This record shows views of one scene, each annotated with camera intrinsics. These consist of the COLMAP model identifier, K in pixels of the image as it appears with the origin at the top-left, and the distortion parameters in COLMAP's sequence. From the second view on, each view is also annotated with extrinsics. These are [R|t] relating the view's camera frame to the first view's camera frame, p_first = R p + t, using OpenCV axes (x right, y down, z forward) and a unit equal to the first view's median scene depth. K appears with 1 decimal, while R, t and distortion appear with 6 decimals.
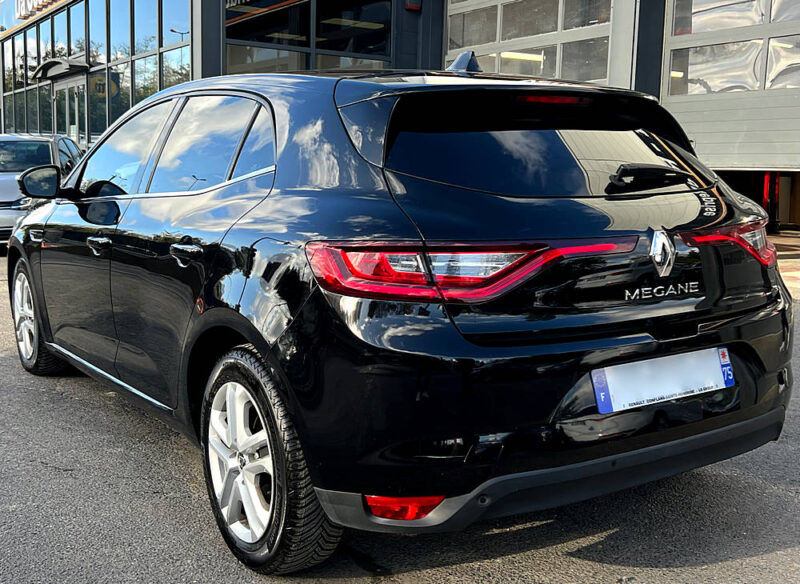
lens RADIAL K [[923.4, 0, 399.5], [0, 923.4, 291.1], [0, 0, 1]] dist [0.009823, 0.000000]
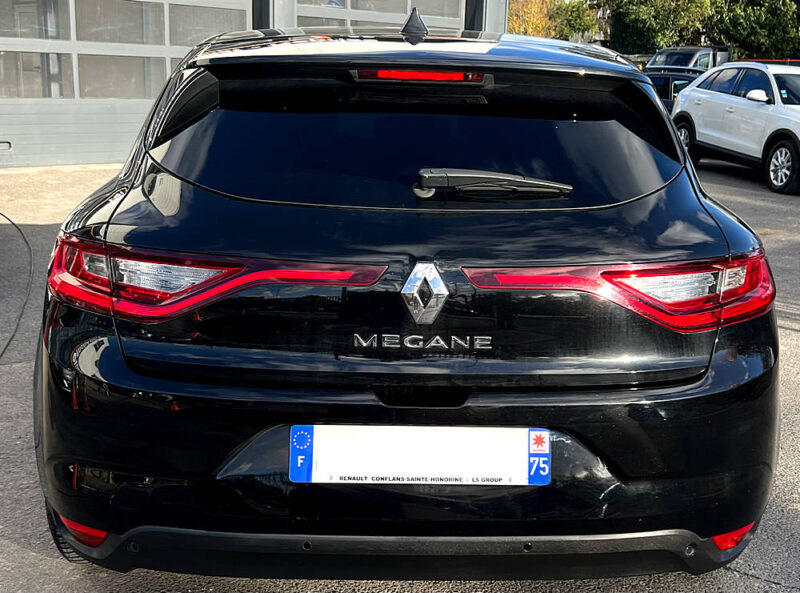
lens RADIAL K [[1011.1, 0, 400.3], [0, 1011.1, 297.4], [0, 0, 1]] dist [0.001038, 0.000000]
pose [[0.849703, 0.138549, -0.508732, 0.680167], [-0.102856, 0.989877, 0.097792, -0.114022], [0.517131, -0.030768, 0.855353, 0.283407]]
